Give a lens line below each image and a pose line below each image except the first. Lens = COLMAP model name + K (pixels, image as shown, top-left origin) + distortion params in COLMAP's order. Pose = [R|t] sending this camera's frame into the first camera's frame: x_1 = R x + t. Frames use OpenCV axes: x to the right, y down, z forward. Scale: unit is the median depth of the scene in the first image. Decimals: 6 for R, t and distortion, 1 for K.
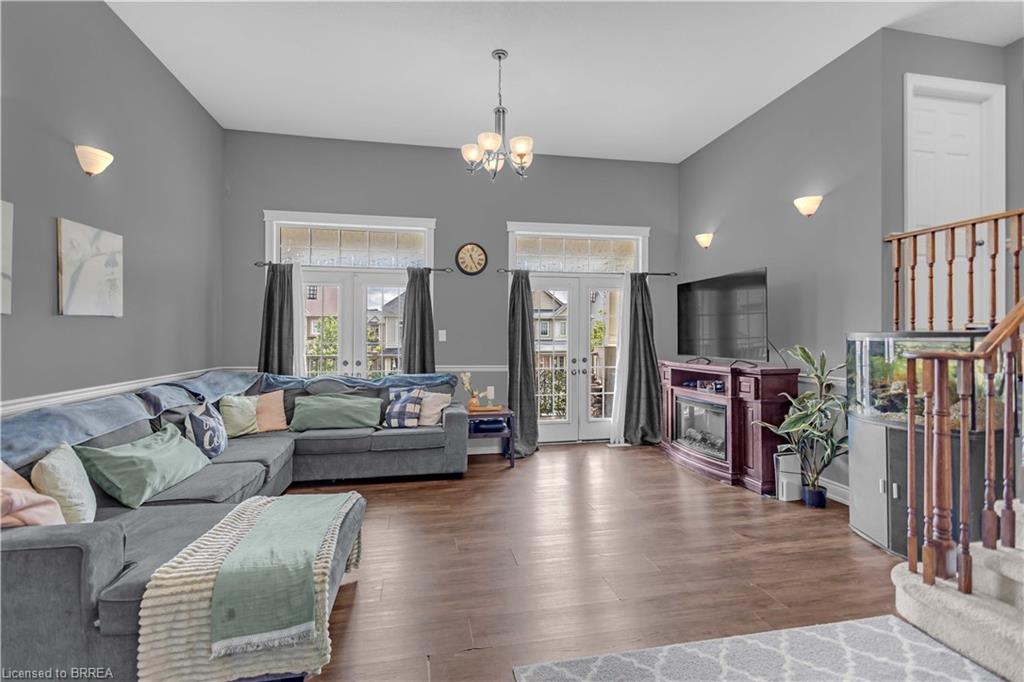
lens RADIAL K [[471.7, 0, 511.2], [0, 471.7, 335.0], [0, 0, 1]] dist [0.003545, 0.000518]
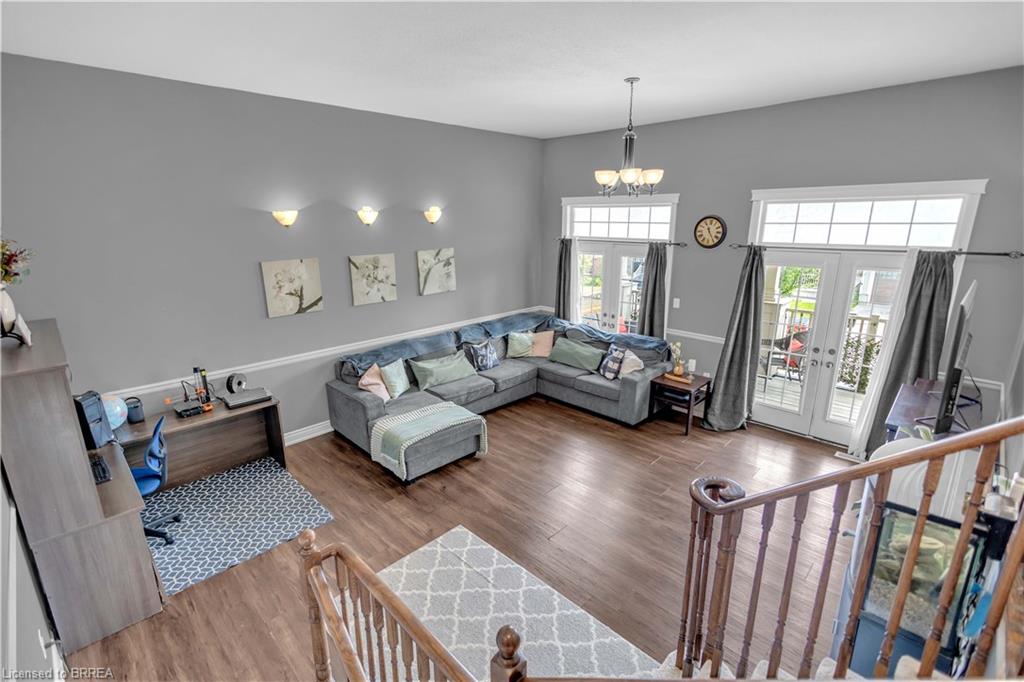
lens RADIAL K [[471.7, 0, 511.7], [0, 471.7, 342.7], [0, 0, 1]] dist [0.003545, 0.000518]
pose [[0.552680, 0.215105, -0.805155, 0.925342], [0.006848, 0.964911, 0.262486, -0.339324], [0.833366, -0.150585, 0.531814, 0.124517]]
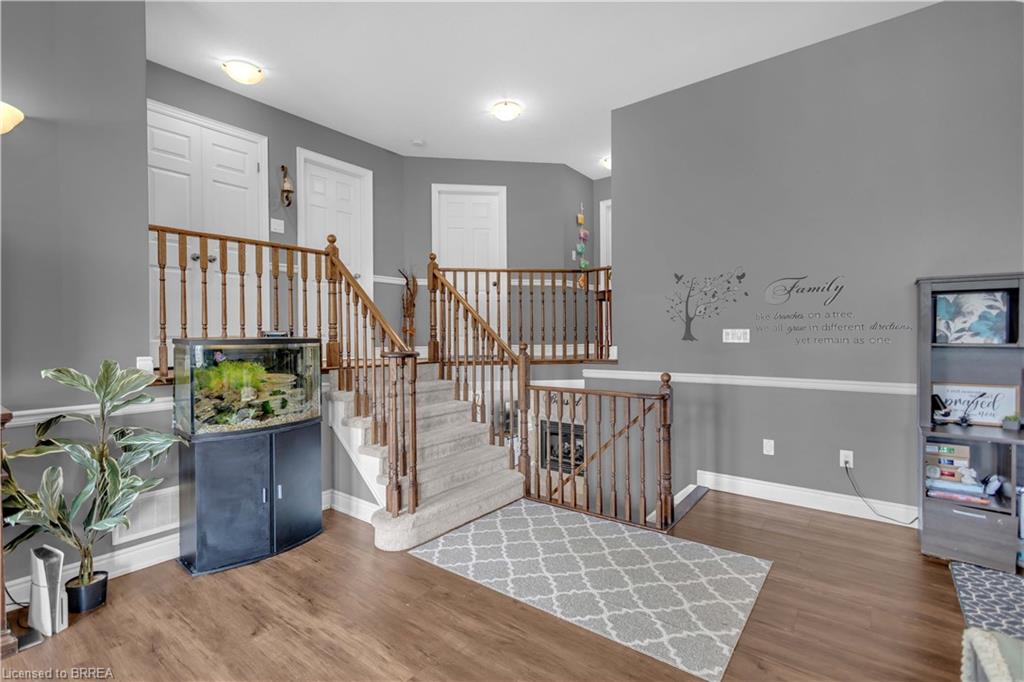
lens RADIAL K [[471.7, 0, 504.9], [0, 471.7, 340.4], [0, 0, 1]] dist [0.003545, 0.000518]
pose [[-0.654394, 0.002422, 0.756150, -0.254541], [0.008615, 0.999954, 0.004252, -0.001173], [-0.756105, 0.009297, -0.654385, 1.136645]]
